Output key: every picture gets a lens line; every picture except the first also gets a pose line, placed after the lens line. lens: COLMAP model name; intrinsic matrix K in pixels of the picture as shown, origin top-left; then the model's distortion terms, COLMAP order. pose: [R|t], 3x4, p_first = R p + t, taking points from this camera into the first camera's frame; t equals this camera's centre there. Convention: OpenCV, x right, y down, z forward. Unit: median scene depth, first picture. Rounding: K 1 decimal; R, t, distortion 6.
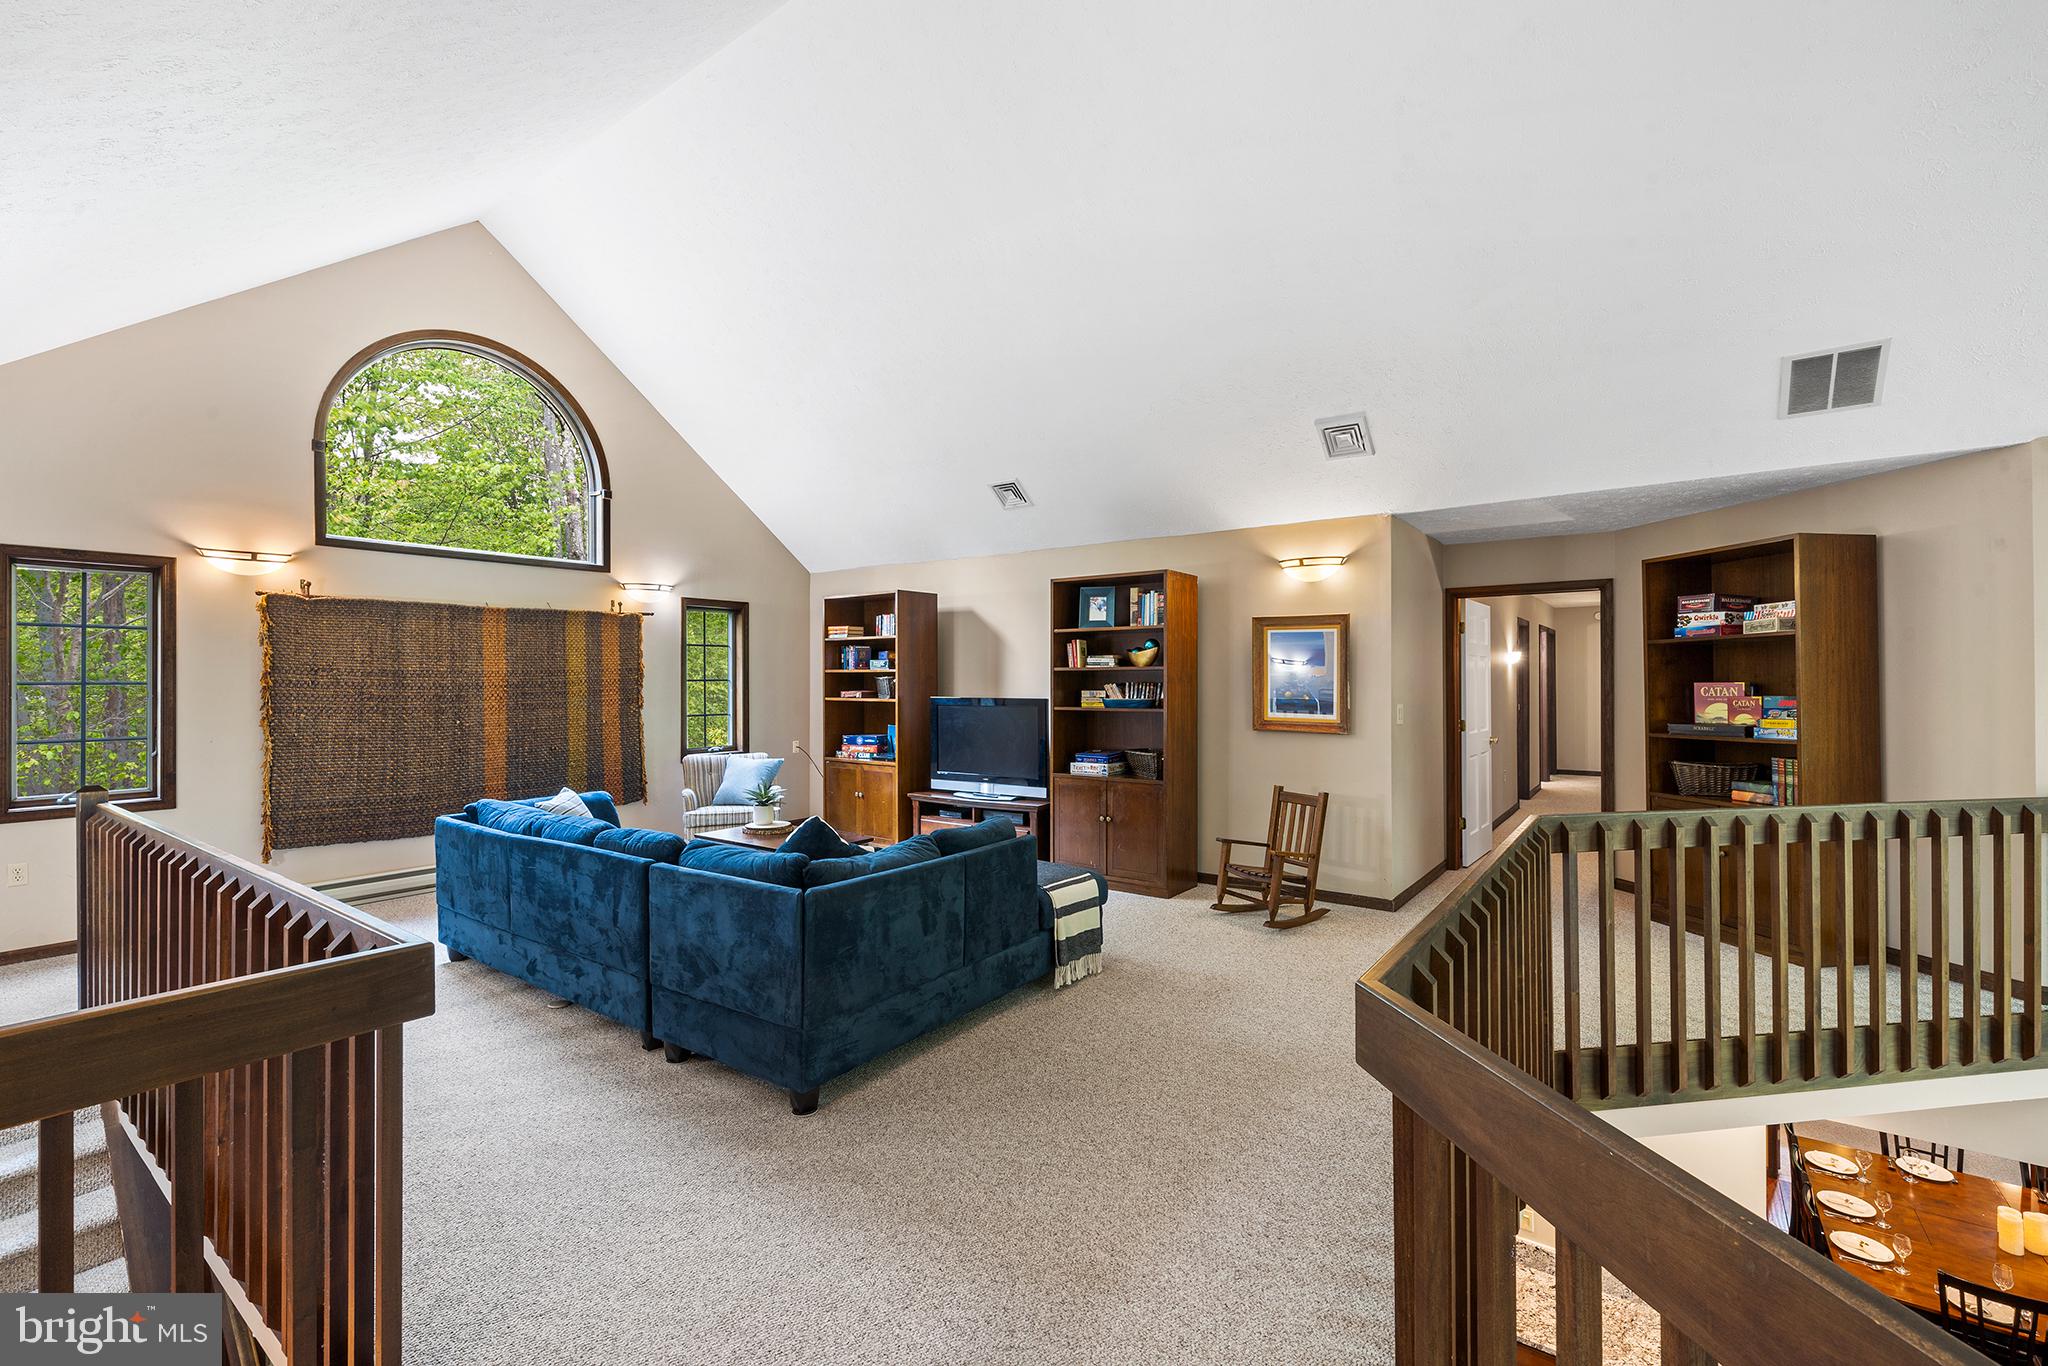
lens RADIAL K [[879.2, 0, 1024.0], [0, 879.2, 683.0], [0, 0, 1]] dist [-0.000239, -0.000019]
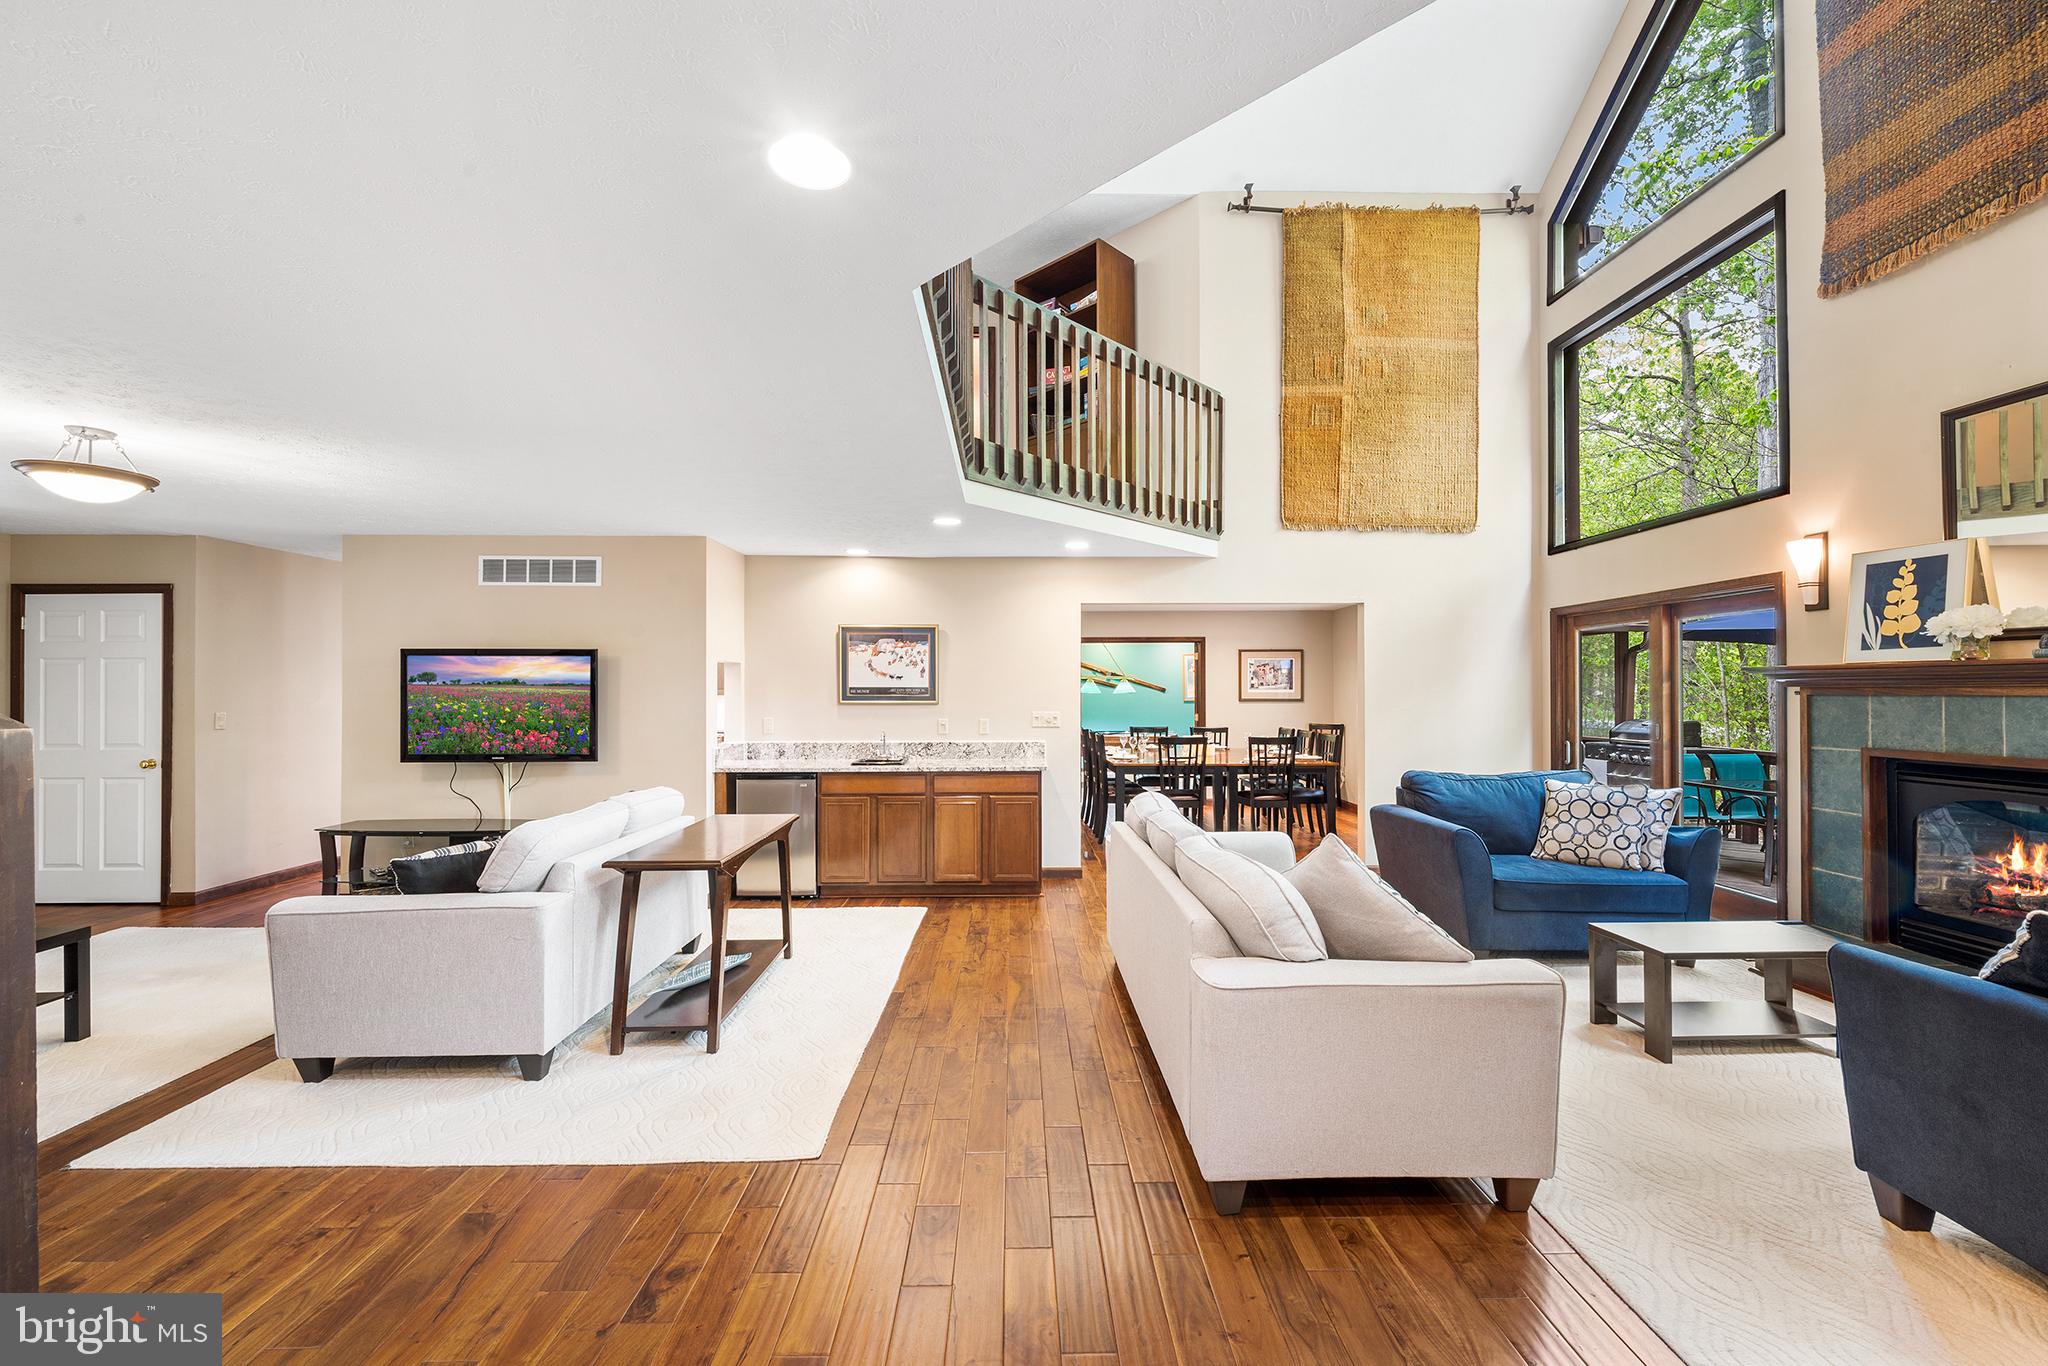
lens RADIAL K [[810.3, 0, 1032.0], [0, 810.3, 681.9], [0, 0, 1]] dist [-0.003361, -0.000393]
pose [[0.791825, 0.010748, 0.610653, -0.095974], [-0.006224, 0.999935, -0.009529, 0.690135], [-0.610716, 0.003745, 0.791841, -0.075593]]
